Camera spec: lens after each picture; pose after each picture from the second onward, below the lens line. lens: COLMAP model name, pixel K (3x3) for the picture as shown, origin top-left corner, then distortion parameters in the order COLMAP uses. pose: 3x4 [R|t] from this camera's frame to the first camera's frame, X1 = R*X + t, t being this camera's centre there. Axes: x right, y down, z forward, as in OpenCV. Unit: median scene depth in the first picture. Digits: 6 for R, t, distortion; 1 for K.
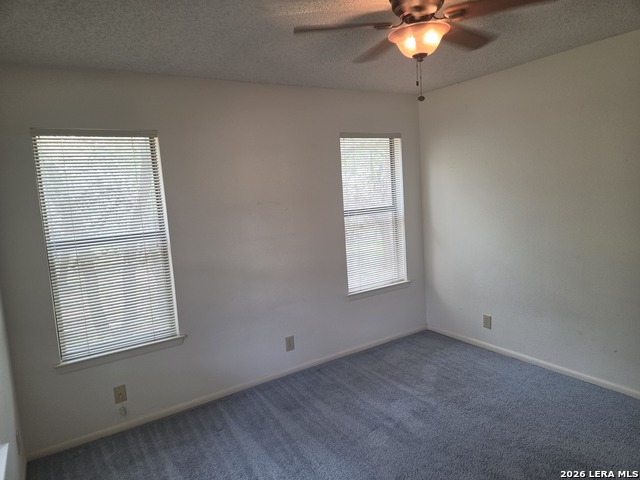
lens RADIAL K [[430.8, 0, 318.9], [0, 430.8, 238.8], [0, 0, 1]] dist [0.068446, -0.054427]
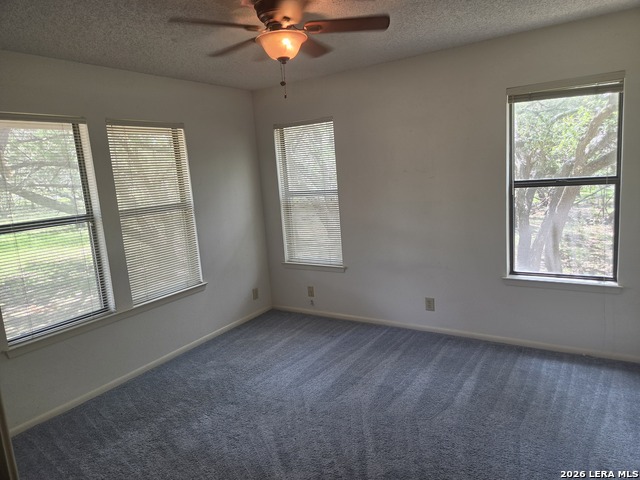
lens RADIAL K [[430.8, 0, 318.9], [0, 430.8, 238.8], [0, 0, 1]] dist [0.068446, -0.054427]
pose [[0.411023, 0.182379, -0.893195, 0.905662], [-0.060920, 0.983089, 0.172700, -0.101519], [0.909587, -0.016570, 0.415183, 0.381208]]
